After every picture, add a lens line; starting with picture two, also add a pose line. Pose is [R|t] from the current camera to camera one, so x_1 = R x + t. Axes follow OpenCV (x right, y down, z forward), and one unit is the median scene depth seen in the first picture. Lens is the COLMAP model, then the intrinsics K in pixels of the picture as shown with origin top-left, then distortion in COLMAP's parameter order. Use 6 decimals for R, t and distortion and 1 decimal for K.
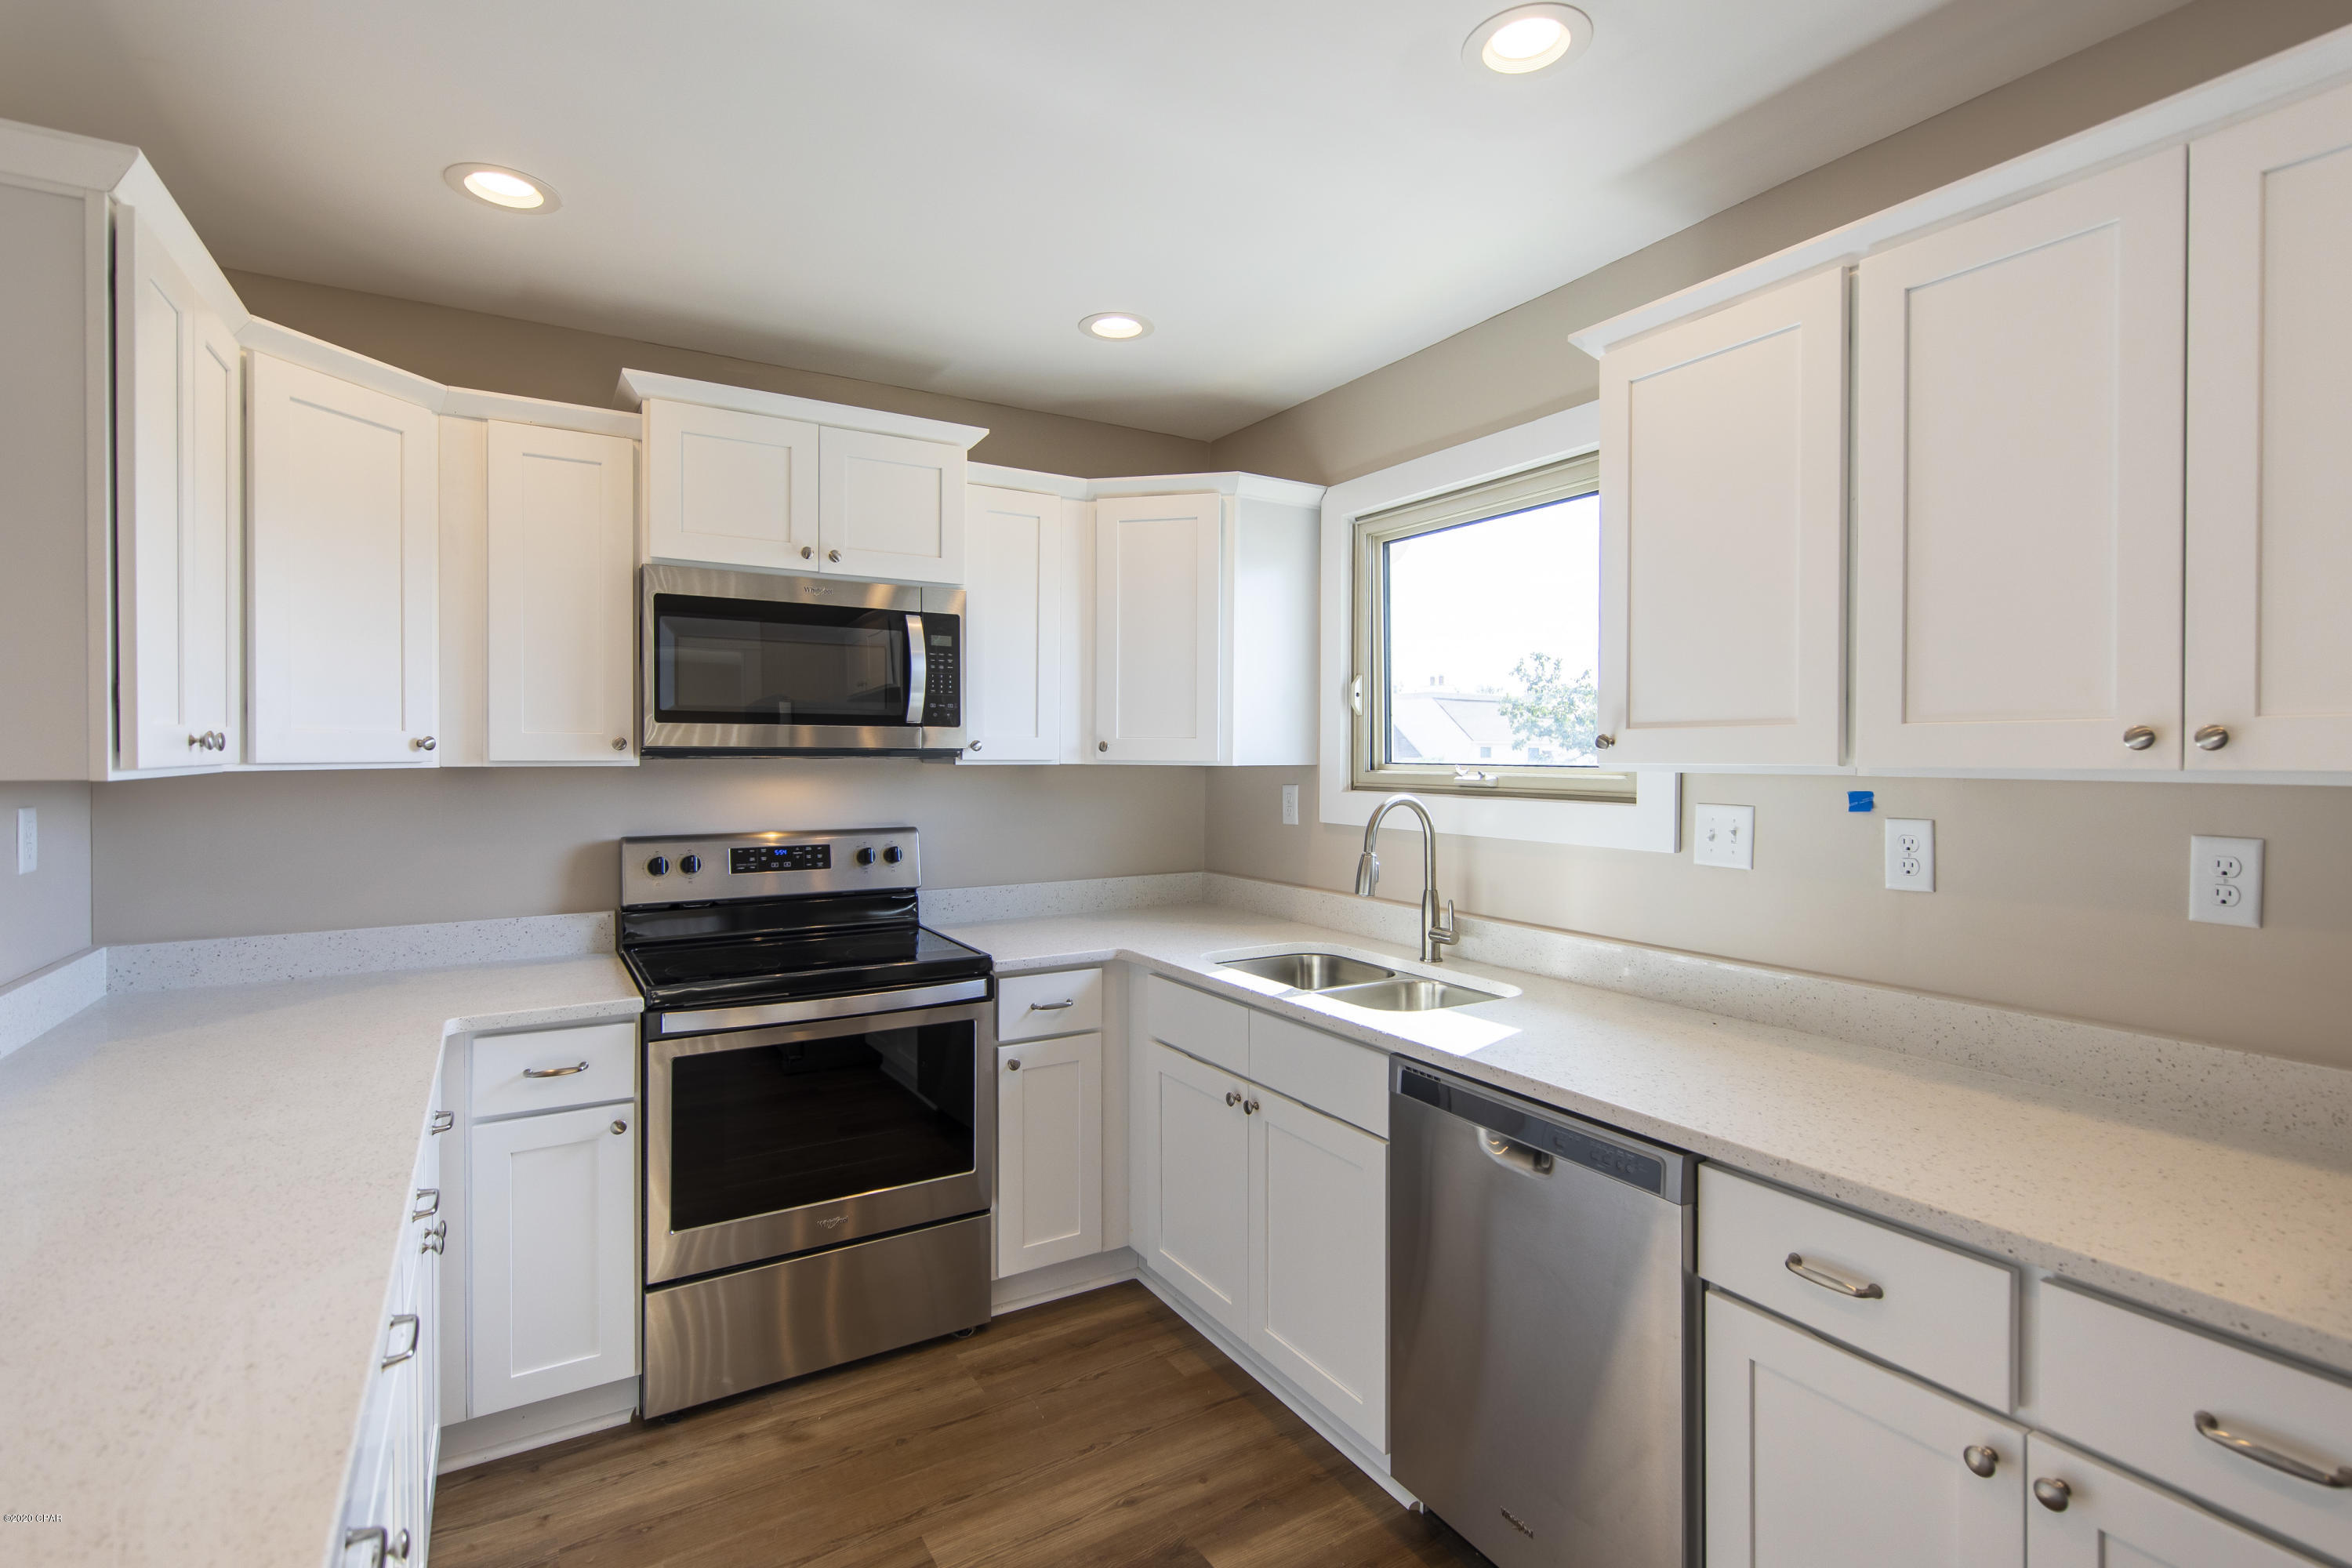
lens RADIAL K [[1112.7, 0, 1195.1], [0, 1112.7, 749.8], [0, 0, 1]] dist [0.006346, -0.000947]
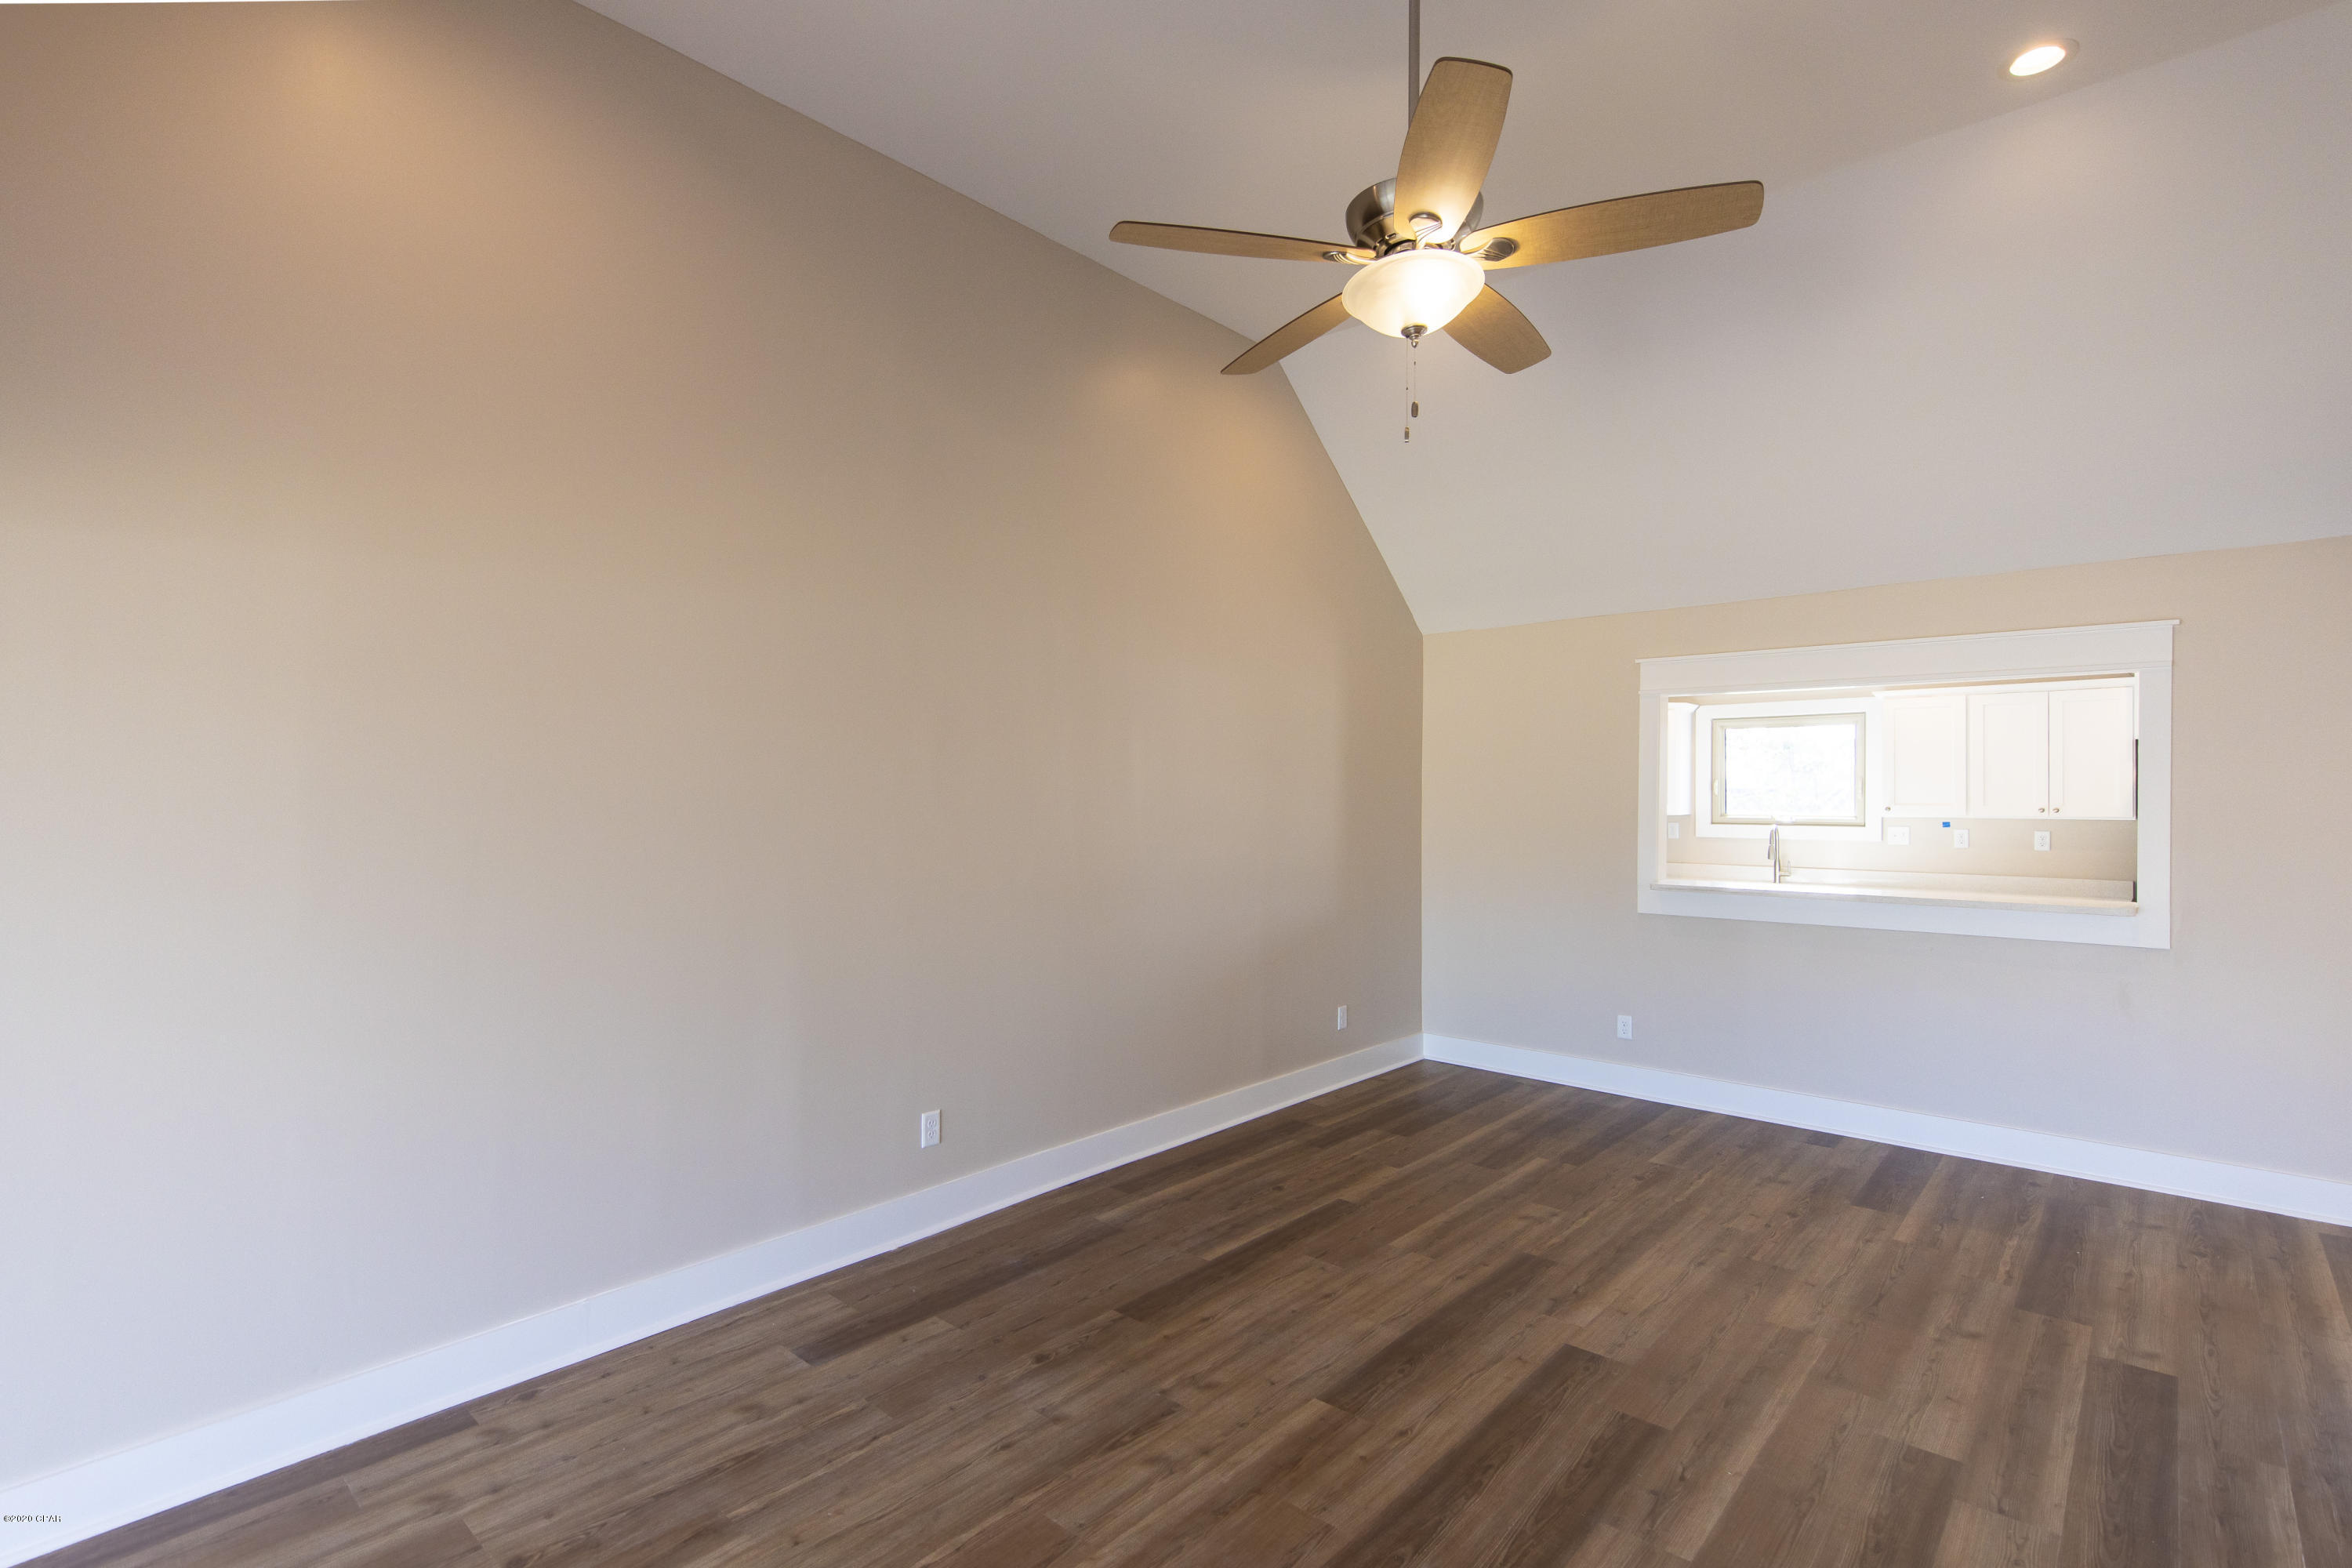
lens RADIAL K [[1112.7, 0, 1164.8], [0, 1112.7, 804.9], [0, 0, 1]] dist [0.006346, -0.000947]
pose [[0.957926, -0.005107, 0.286969, -2.986779], [0.000735, 0.999882, 0.015343, -0.078661], [-0.287014, -0.014487, 0.957817, -1.824217]]
